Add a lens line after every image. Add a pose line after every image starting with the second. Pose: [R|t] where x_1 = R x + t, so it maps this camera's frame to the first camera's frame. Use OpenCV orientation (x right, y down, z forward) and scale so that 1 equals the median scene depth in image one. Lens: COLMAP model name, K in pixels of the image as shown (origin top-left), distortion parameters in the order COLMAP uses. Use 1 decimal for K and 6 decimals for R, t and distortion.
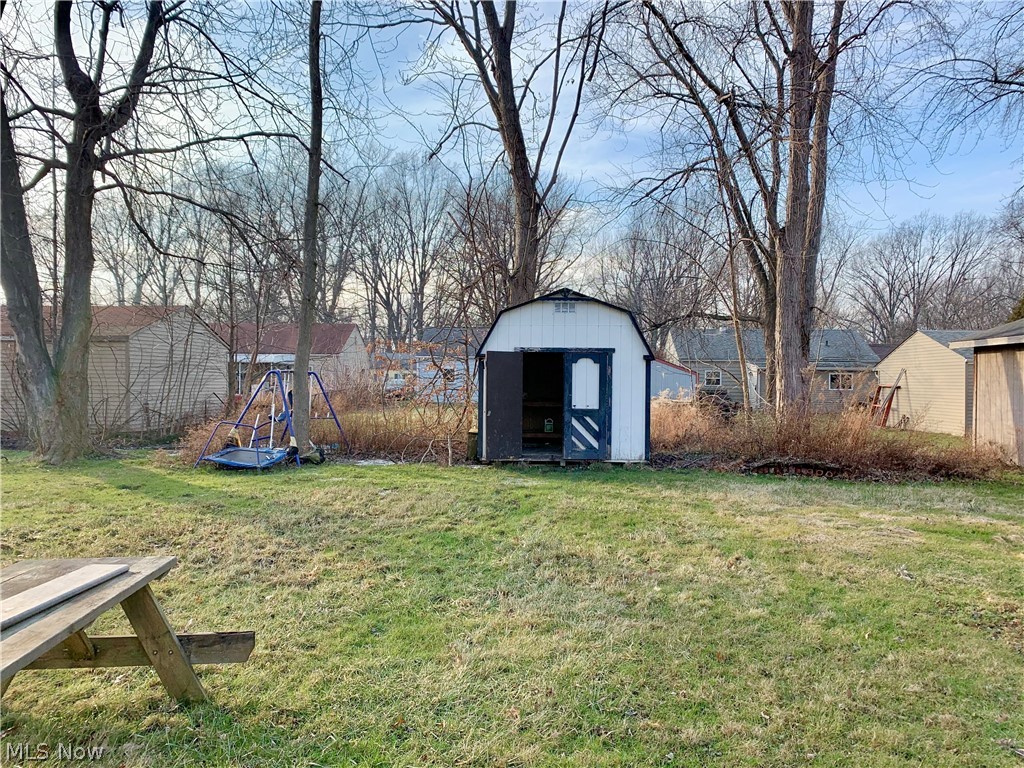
lens RADIAL K [[788.9, 0, 516.5], [0, 788.9, 379.3], [0, 0, 1]] dist [0.052460, -0.068418]
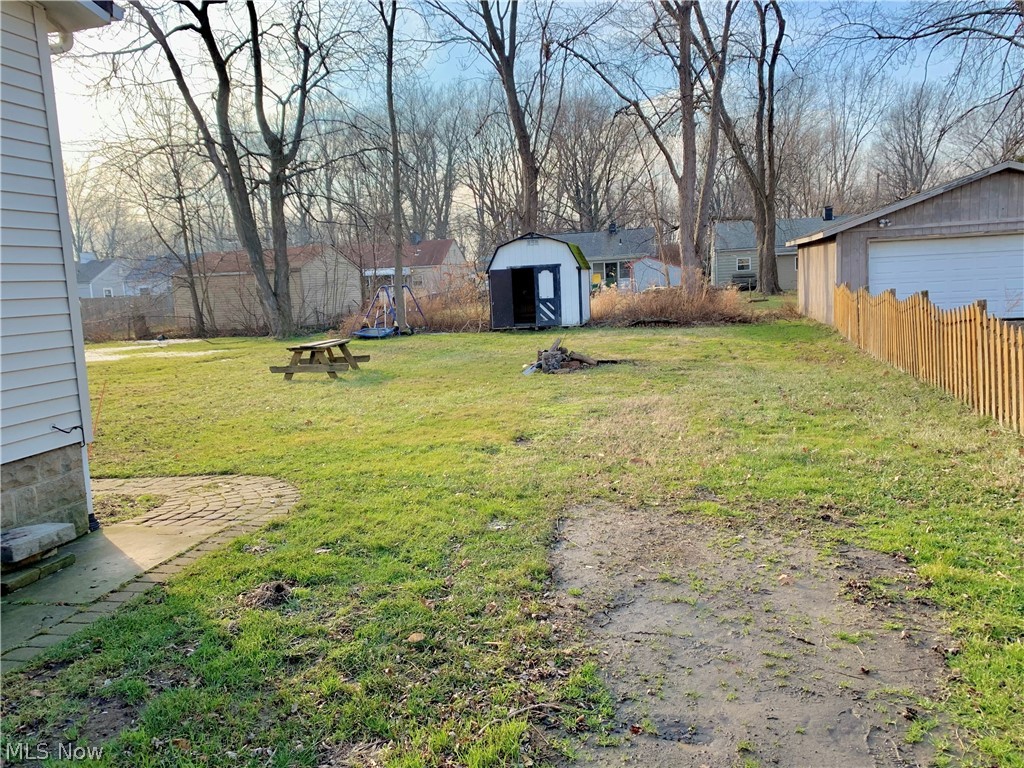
lens RADIAL K [[788.9, 0, 516.5], [0, 788.9, 379.3], [0, 0, 1]] dist [0.052460, -0.068418]
pose [[0.985738, -0.038300, -0.163872, 0.311586], [0.060287, 0.989498, 0.131374, -0.020916], [0.157119, -0.139380, 0.977695, -0.833457]]
